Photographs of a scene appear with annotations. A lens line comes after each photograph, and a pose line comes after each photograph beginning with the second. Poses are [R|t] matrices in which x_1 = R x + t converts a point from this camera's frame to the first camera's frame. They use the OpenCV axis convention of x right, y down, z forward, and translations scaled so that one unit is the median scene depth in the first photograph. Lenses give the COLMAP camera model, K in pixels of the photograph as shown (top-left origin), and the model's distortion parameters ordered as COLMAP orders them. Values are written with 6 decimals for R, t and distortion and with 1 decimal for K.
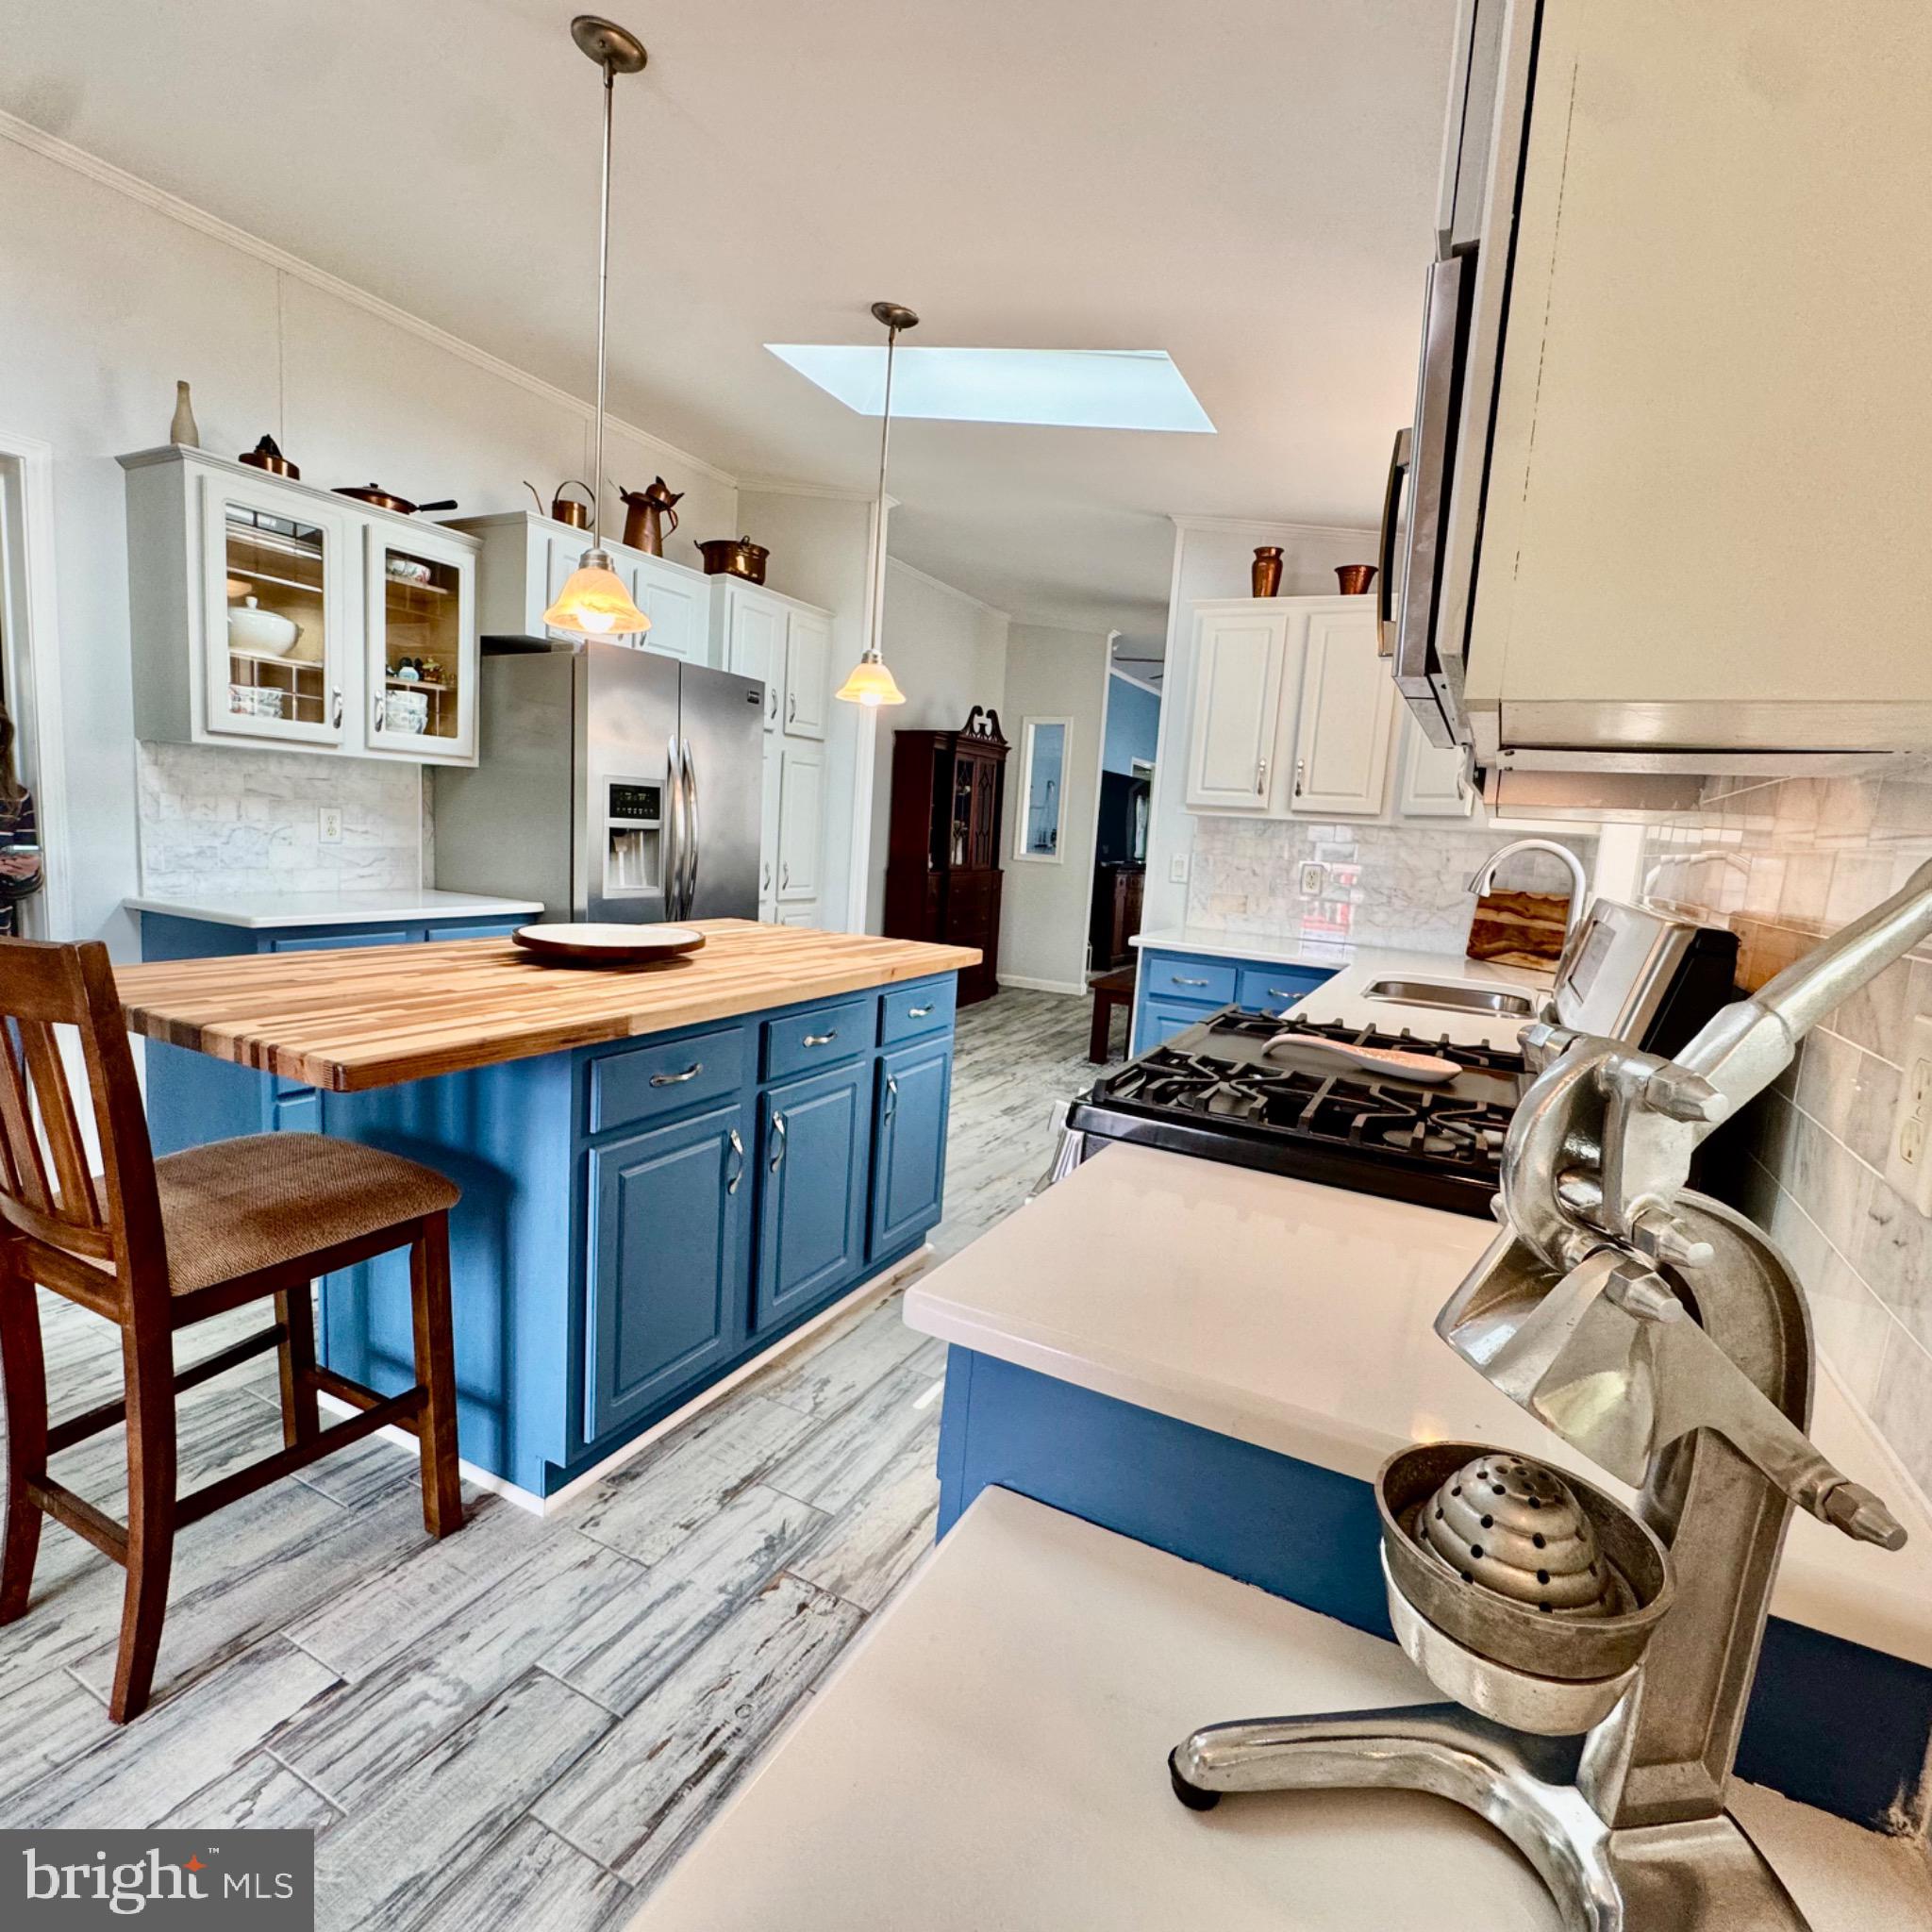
lens RADIAL K [[1020.1, 0, 960.9], [0, 1020.1, 961.7], [0, 0, 1]] dist [-0.002197, 0.002059]
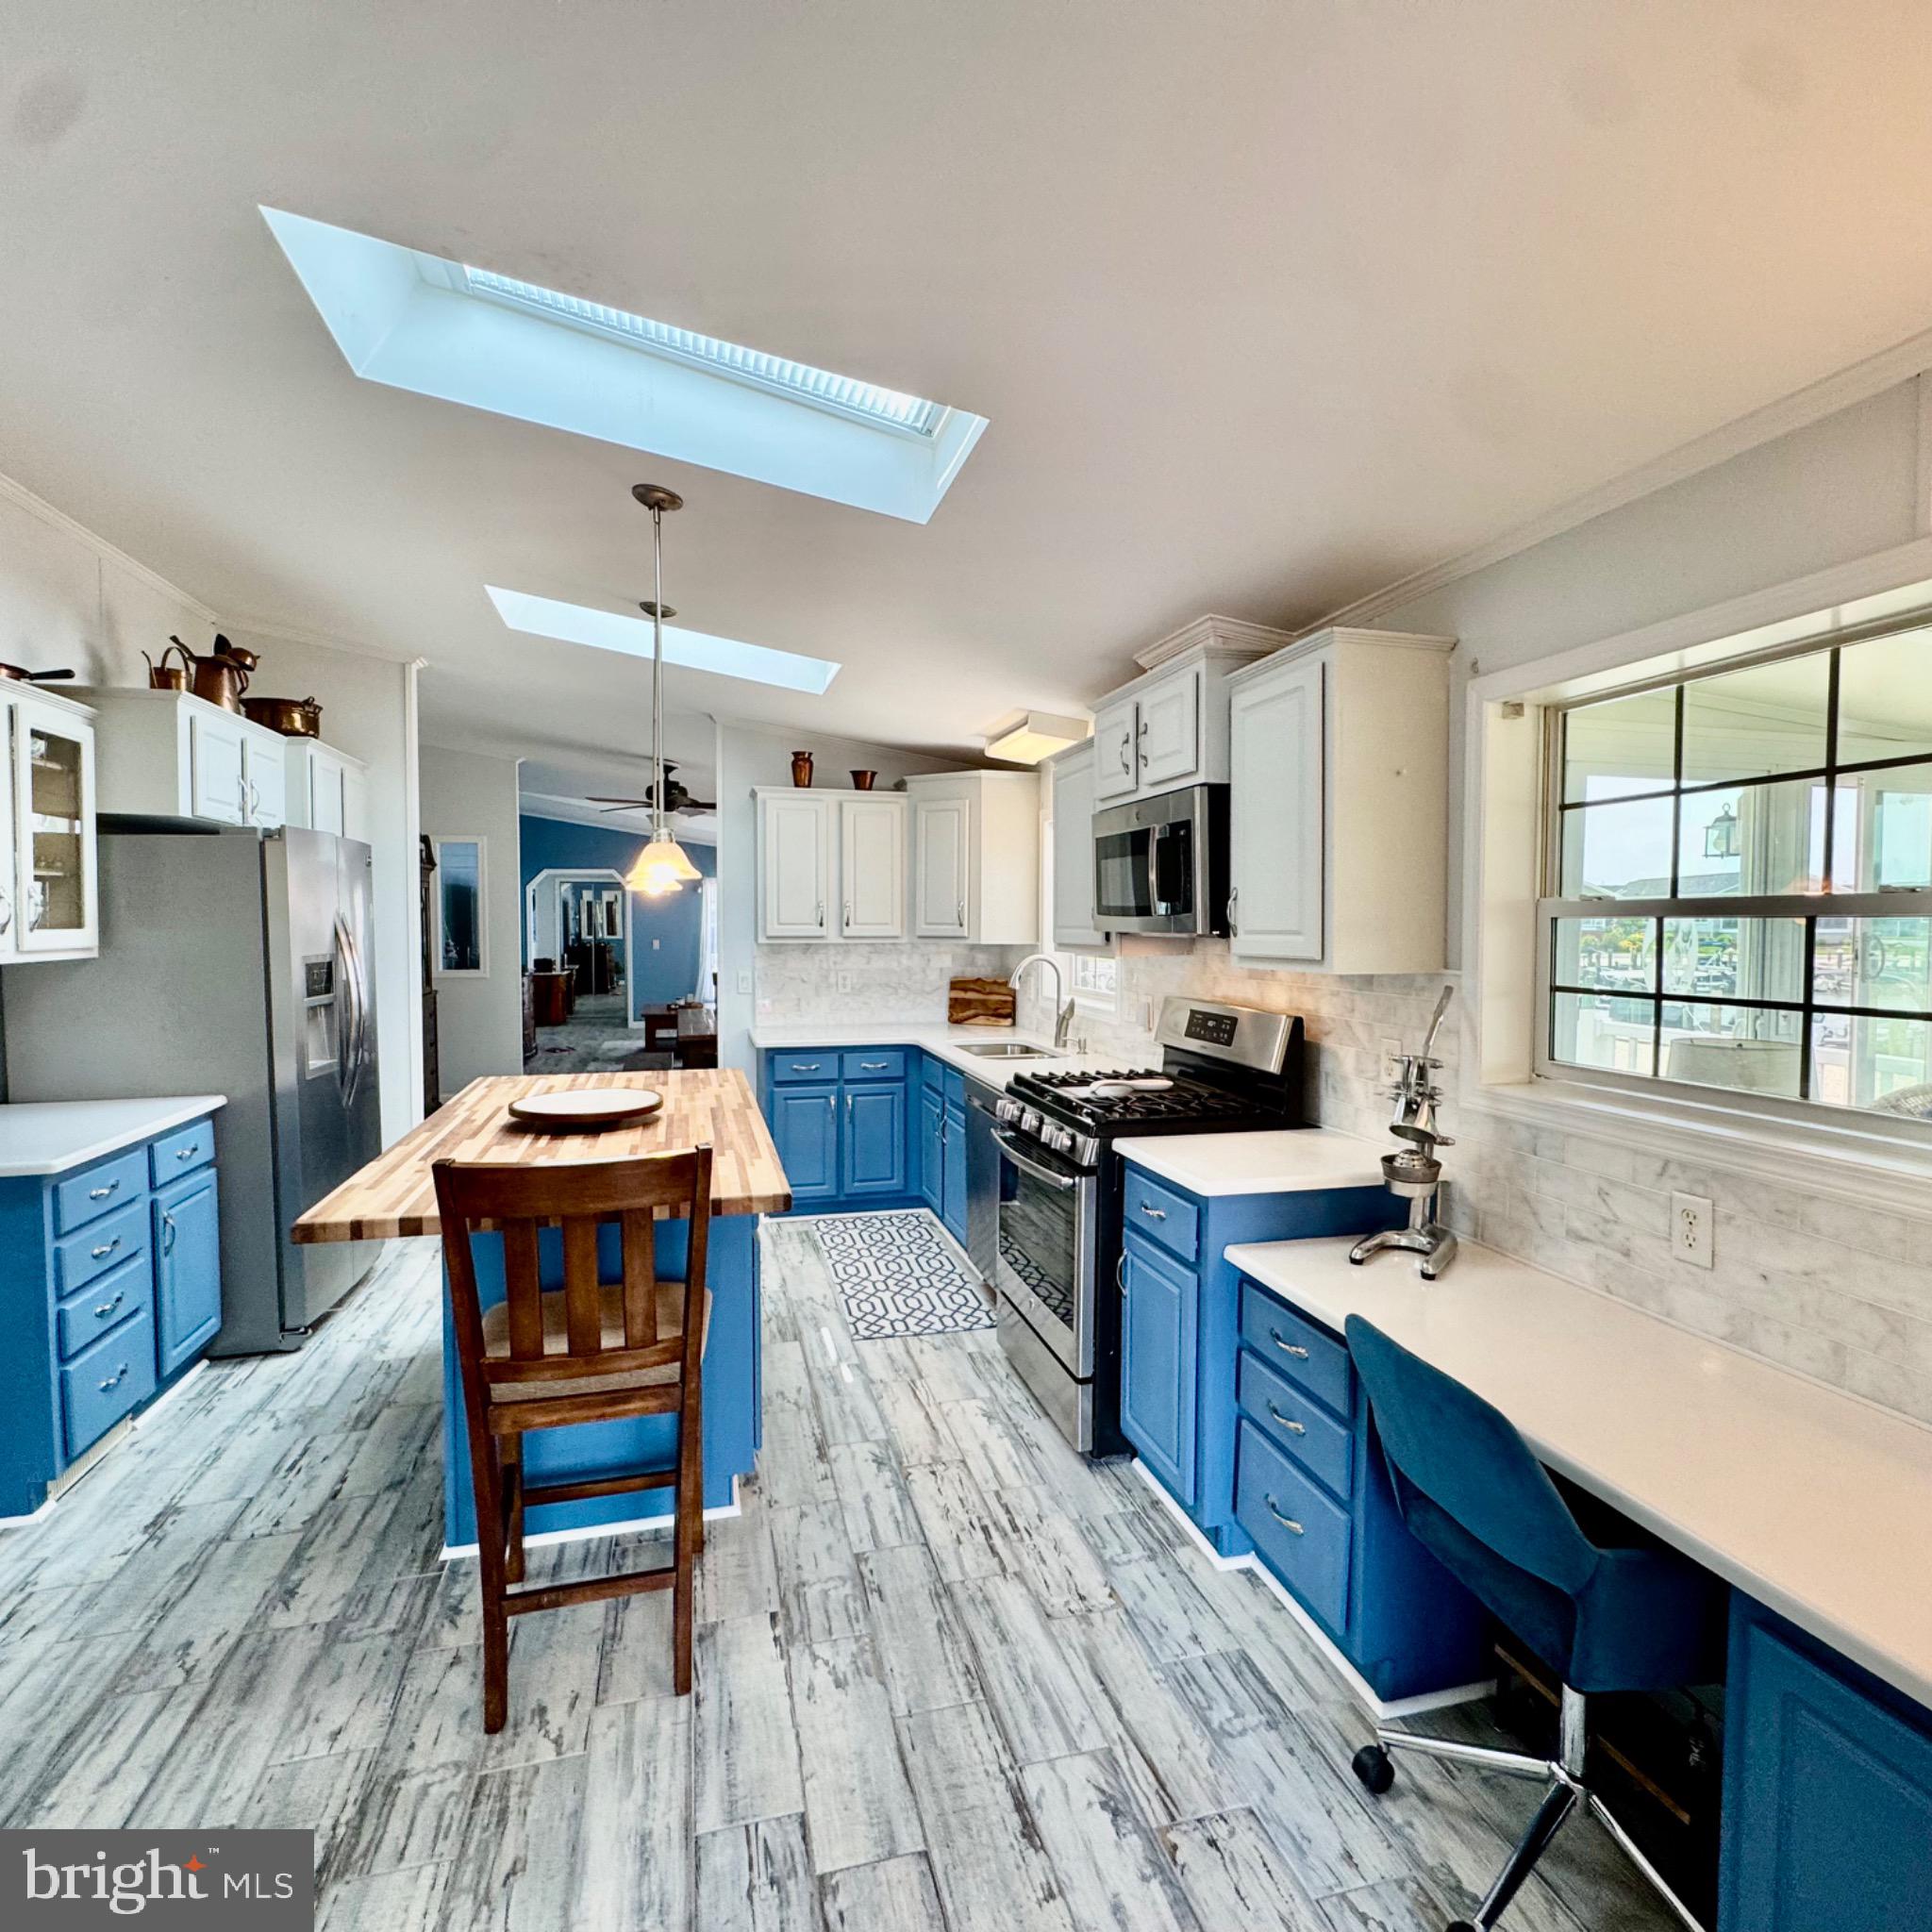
lens RADIAL K [[1020.1, 0, 960.9], [0, 1020.1, 961.7], [0, 0, 1]] dist [-0.002197, 0.002059]
pose [[0.731115, -0.091456, 0.676097, -0.539604], [0.136399, 0.990562, -0.013505, -0.075219], [-0.668480, 0.102093, 0.736689, -0.157246]]
